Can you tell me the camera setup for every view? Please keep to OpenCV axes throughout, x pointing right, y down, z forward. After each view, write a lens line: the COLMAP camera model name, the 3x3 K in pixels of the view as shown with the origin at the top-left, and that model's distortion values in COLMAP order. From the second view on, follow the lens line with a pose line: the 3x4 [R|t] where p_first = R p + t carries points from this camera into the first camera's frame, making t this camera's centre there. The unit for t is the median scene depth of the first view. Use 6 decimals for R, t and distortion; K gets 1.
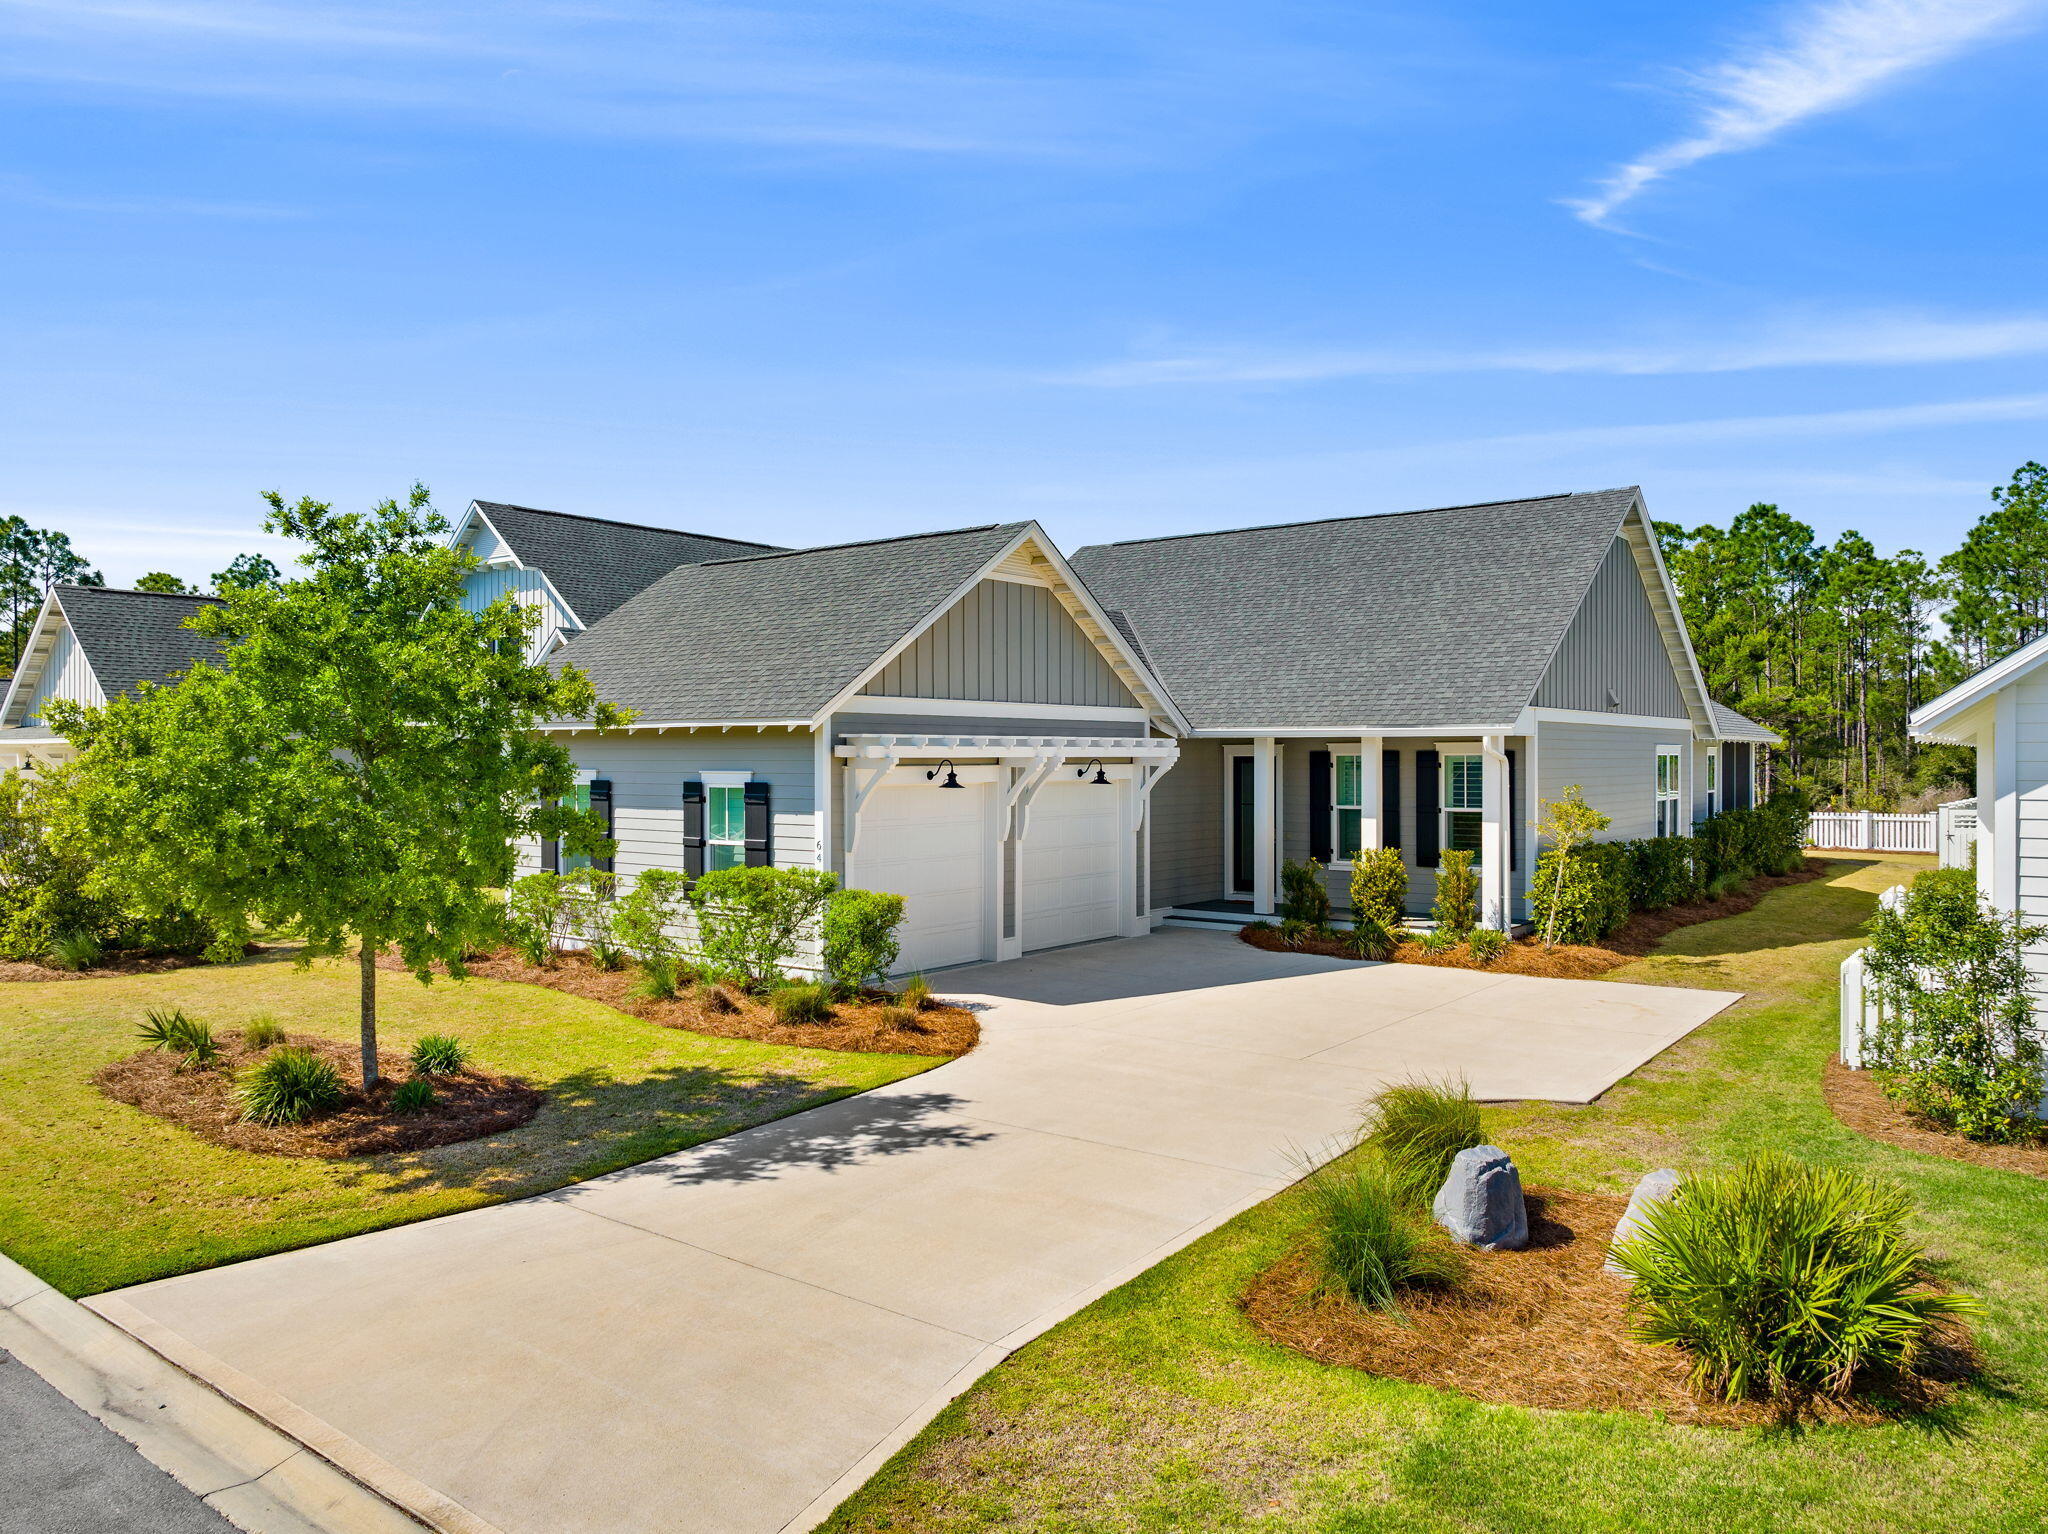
lens RADIAL K [[1432.3, 0, 1030.7], [0, 1432.3, 757.0], [0, 0, 1]] dist [-0.032591, 0.000335]
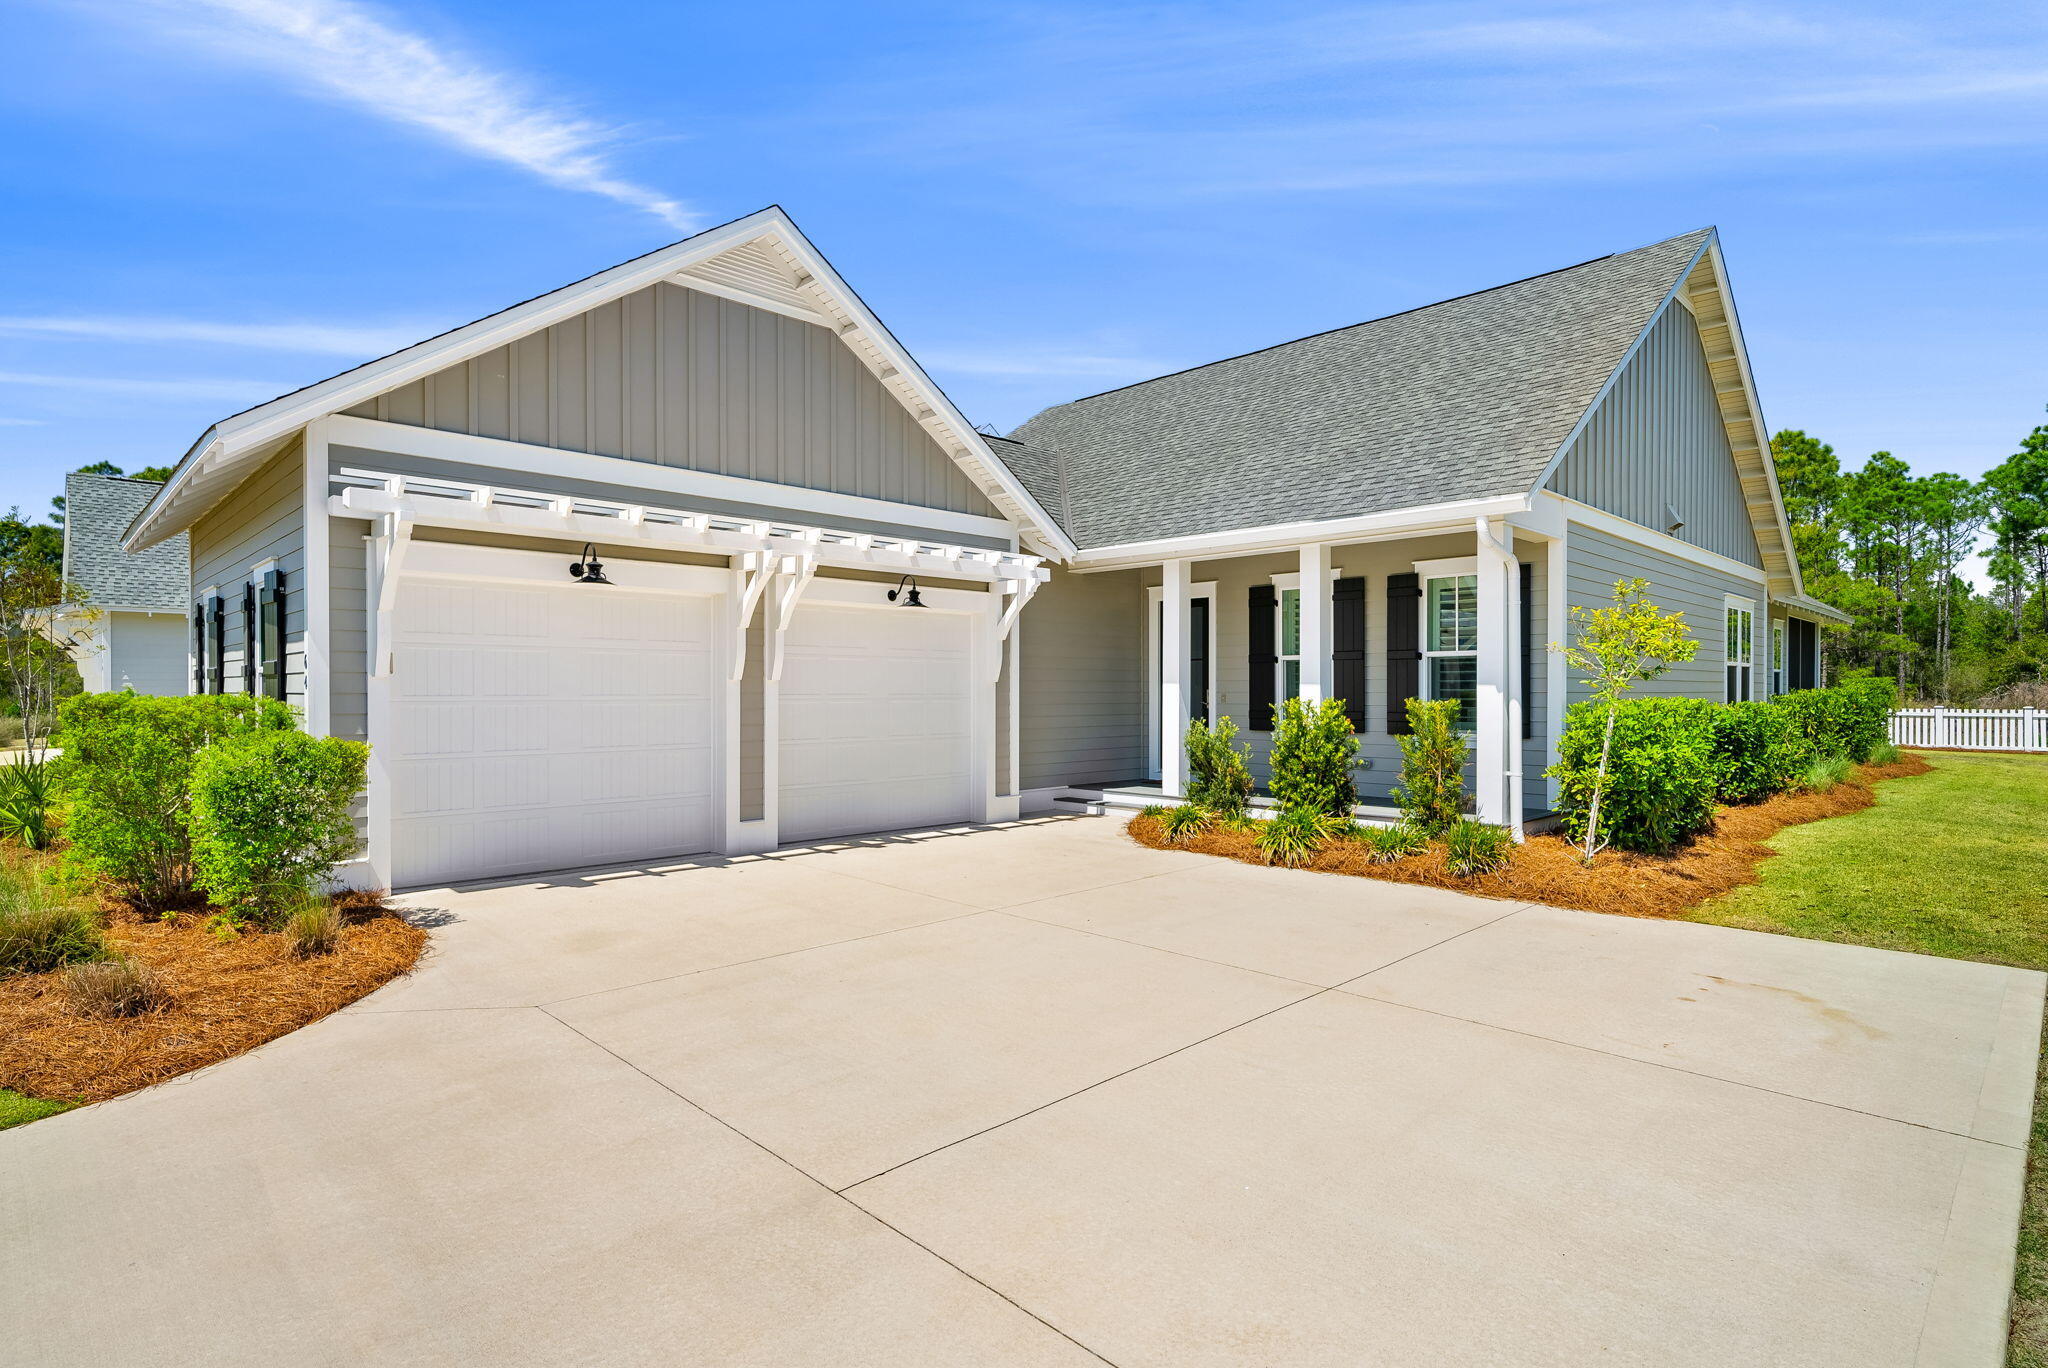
lens RADIAL K [[1032.0, 0, 1022.8], [0, 1032.0, 696.0], [0, 0, 1]] dist [-0.000348, -0.001330]
pose [[0.990606, 0.004646, -0.136671, 0.161931], [-0.004200, 0.999985, 0.003552, 0.057045], [0.136686, -0.002944, 0.990610, 0.464995]]
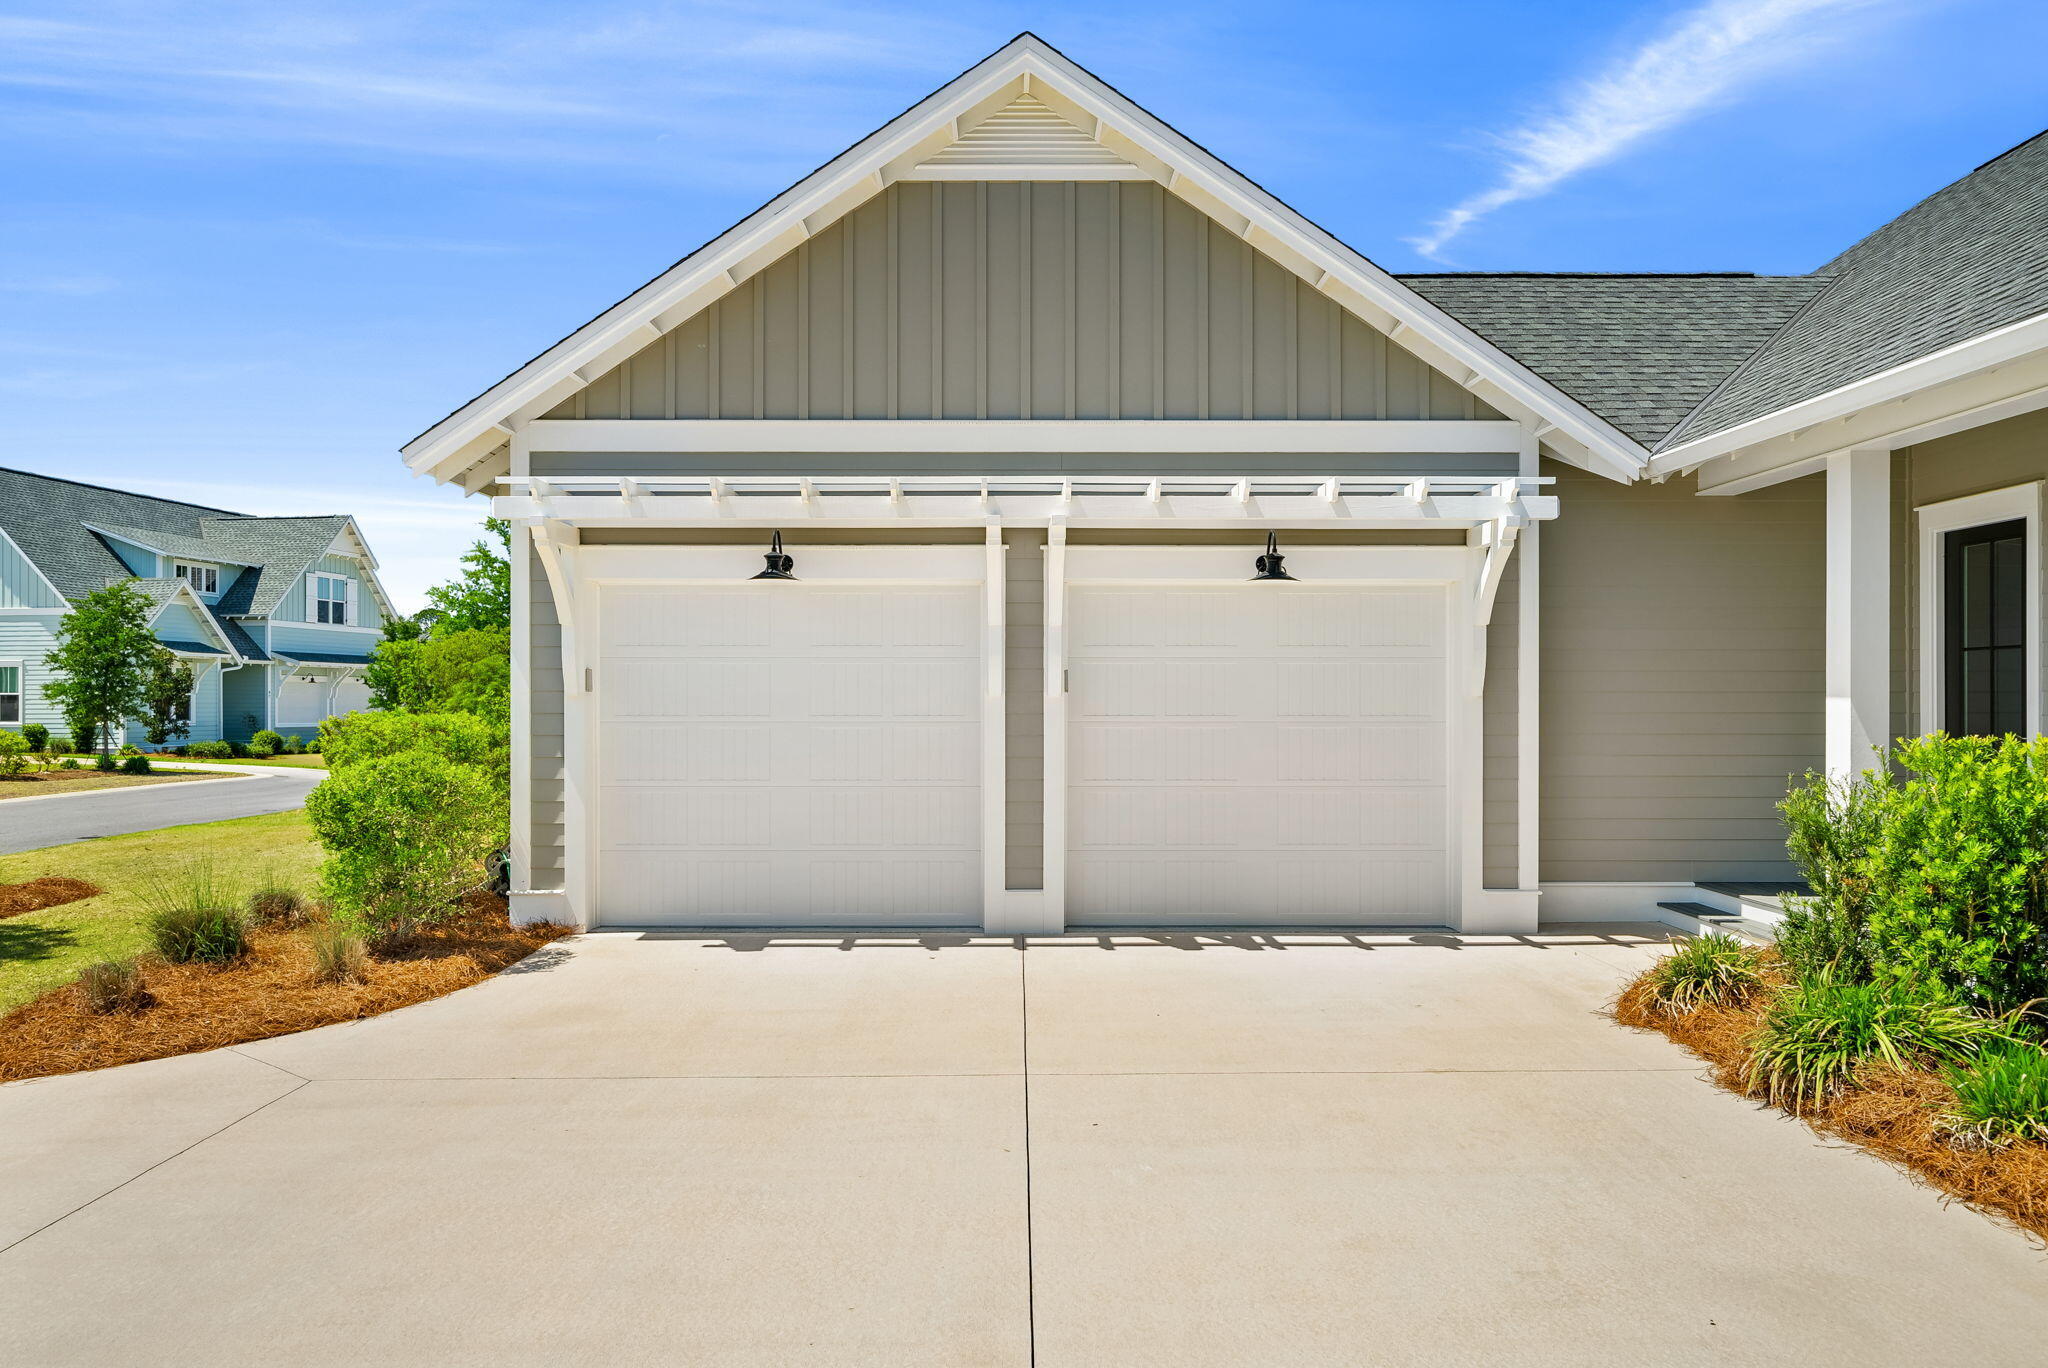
lens RADIAL K [[1276.2, 0, 1024.7], [0, 1276.2, 722.4], [0, 0, 1]] dist [0.001322, 0.000286]
pose [[0.622085, 0.011269, -0.782868, 0.296955], [-0.004359, 0.999931, 0.010930, 0.056013], [0.782937, -0.003387, 0.622091, 0.639895]]
